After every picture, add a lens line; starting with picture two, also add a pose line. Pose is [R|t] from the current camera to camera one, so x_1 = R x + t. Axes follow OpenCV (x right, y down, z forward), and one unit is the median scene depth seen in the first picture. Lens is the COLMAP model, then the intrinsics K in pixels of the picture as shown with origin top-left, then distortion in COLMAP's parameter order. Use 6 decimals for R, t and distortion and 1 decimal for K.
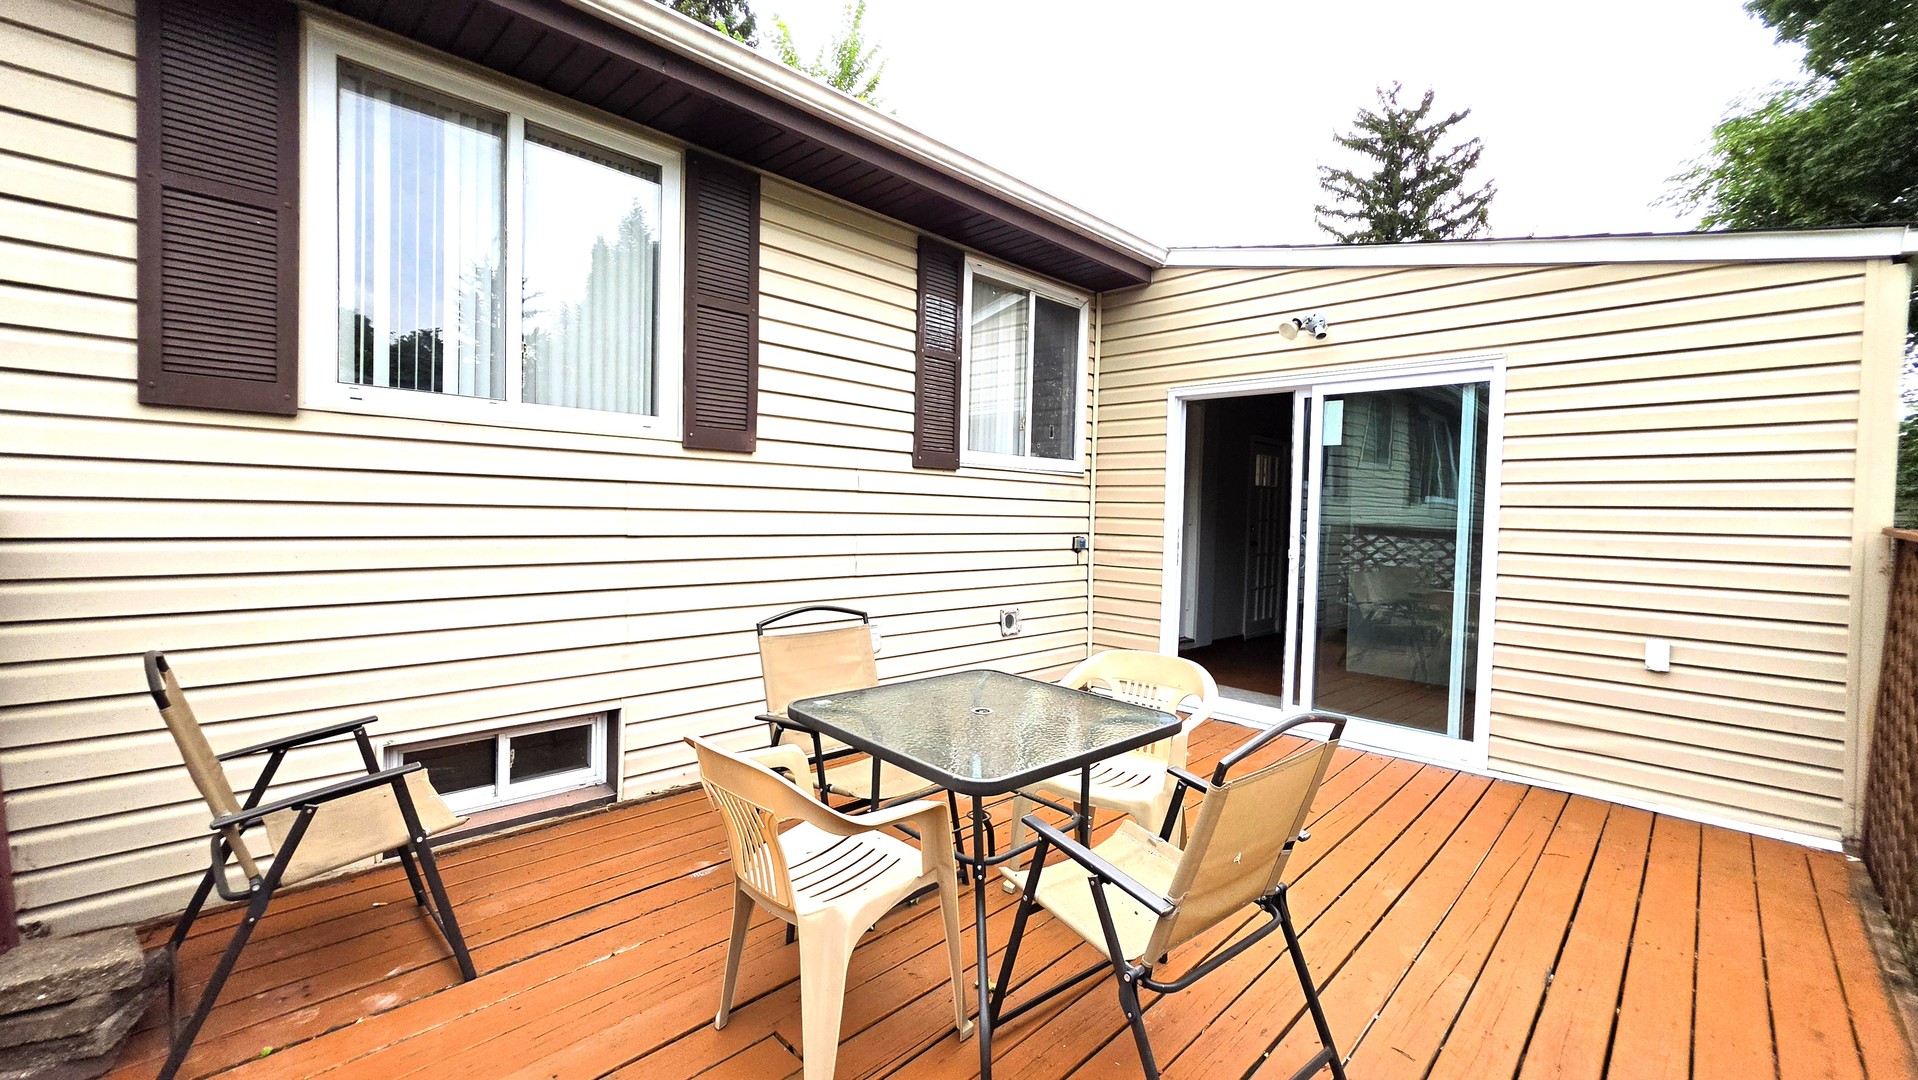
lens RADIAL K [[765.3, 0, 950.5], [0, 765.3, 527.7], [0, 0, 1]] dist [0.003888, 0.001292]
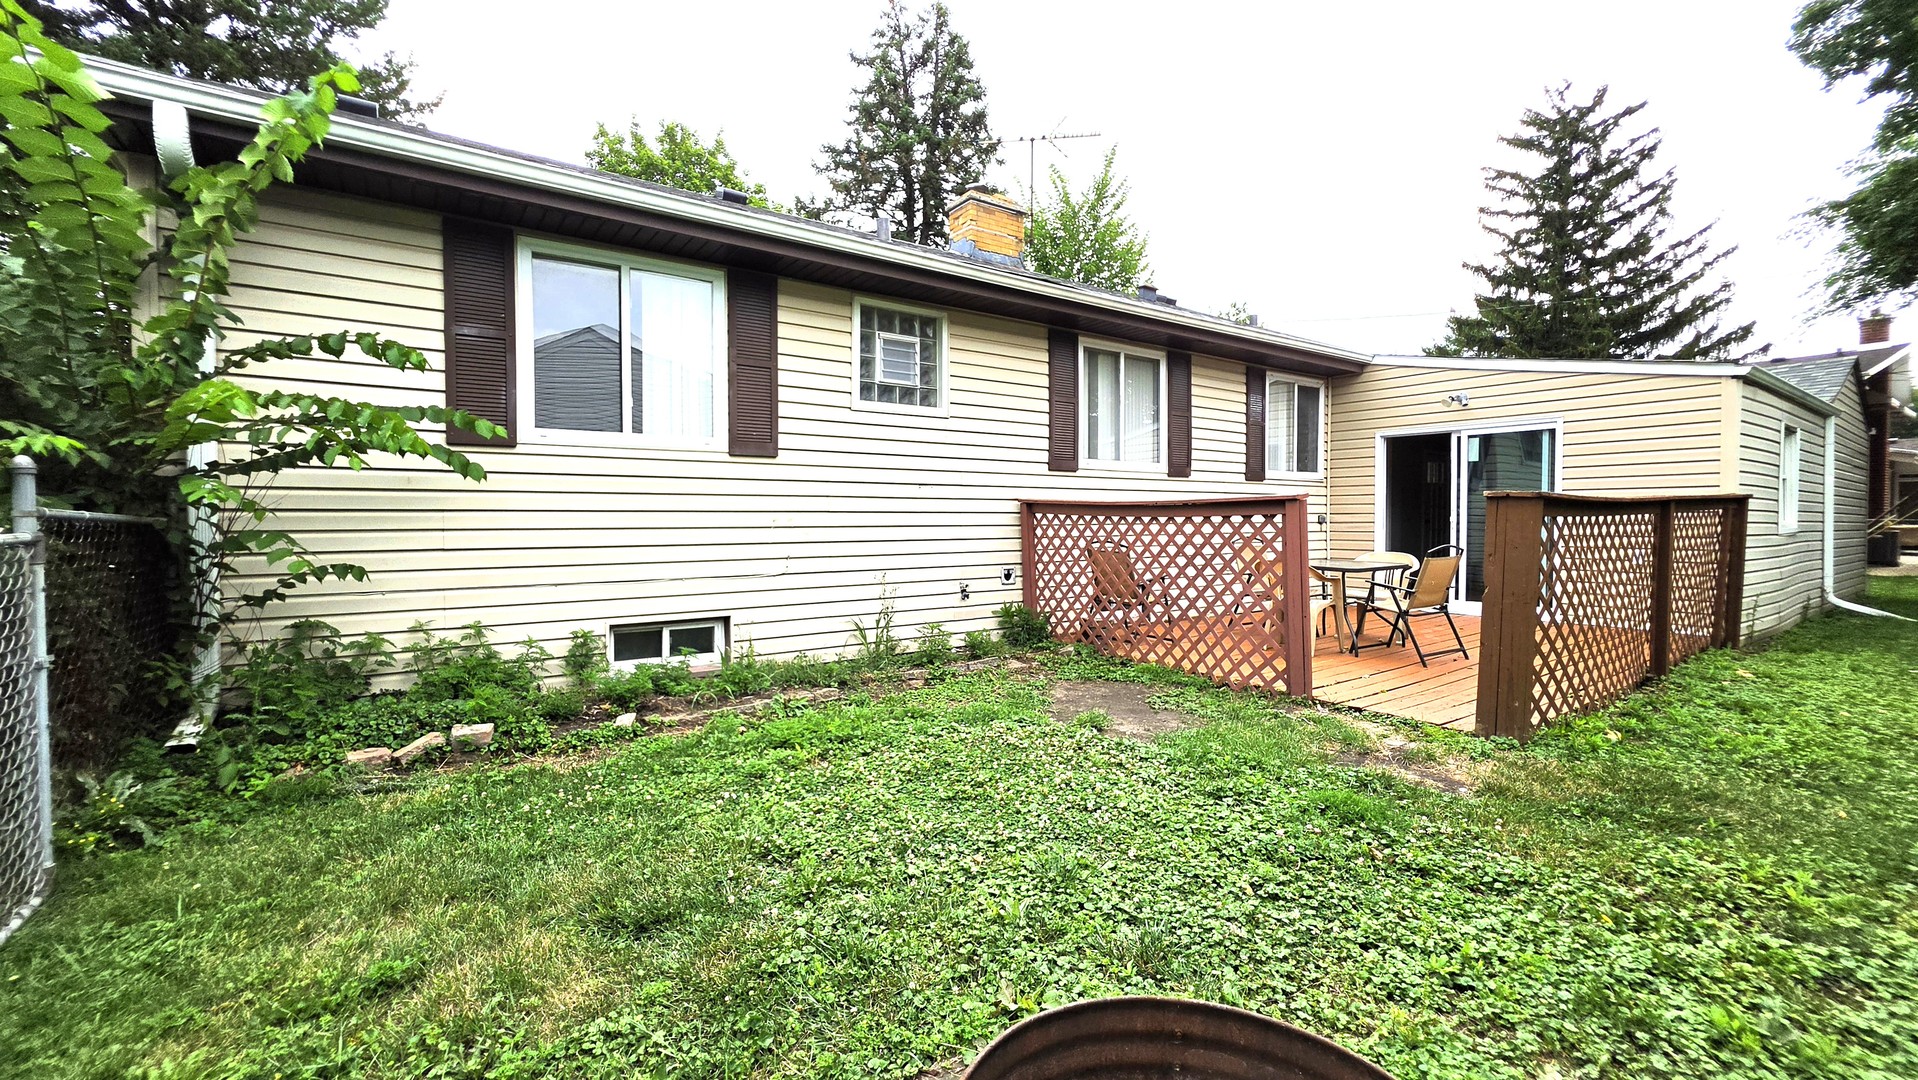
lens RADIAL K [[765.3, 0, 951.2], [0, 765.3, 538.9], [0, 0, 1]] dist [0.003888, 0.001292]
pose [[0.985561, -0.020604, -0.168064, -0.061180], [0.021275, 0.999771, 0.002195, 0.007165], [0.167980, -0.005739, 0.985774, -0.144665]]
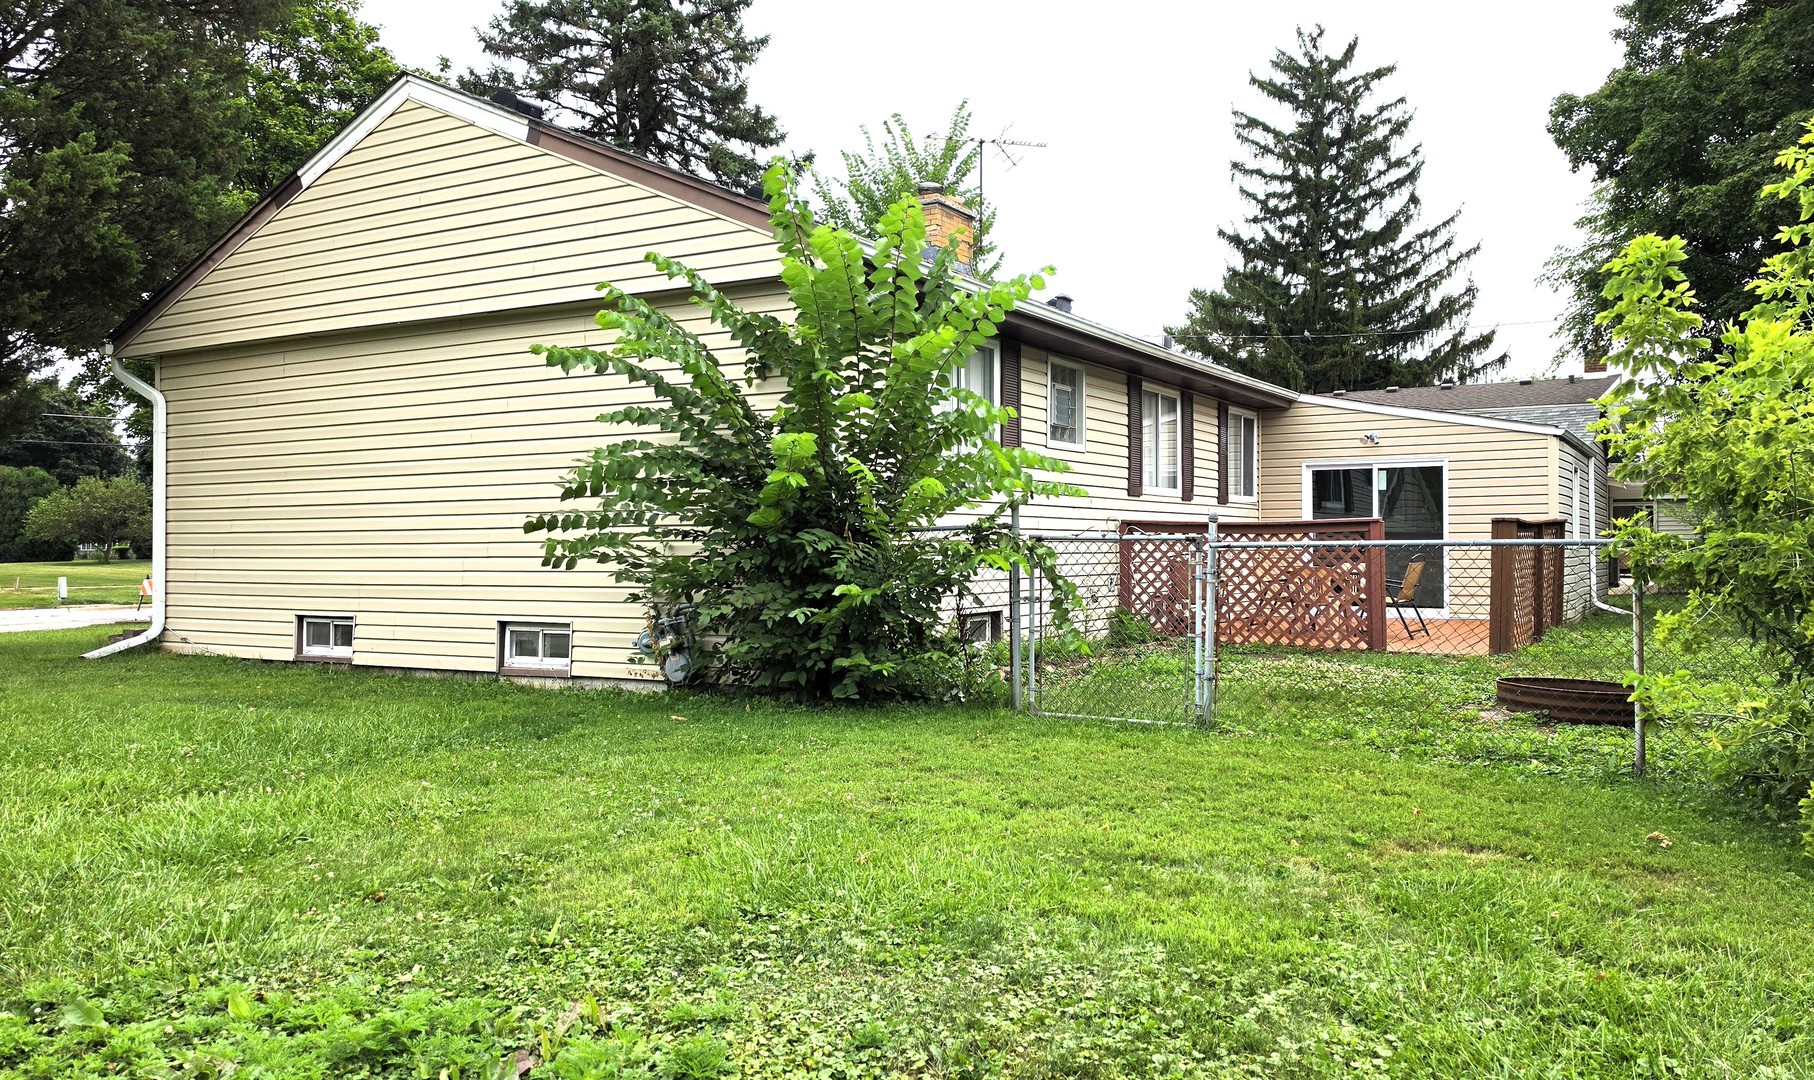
lens RADIAL K [[1311.4, 0, 913.8], [0, 1311.4, 556.1], [0, 0, 1]] dist [0.066726, -0.002905]
pose [[0.969046, -0.028992, 0.245173, -0.239942], [0.031951, 0.999457, -0.008101, 0.010111], [-0.244805, 0.015684, 0.969446, -0.325492]]
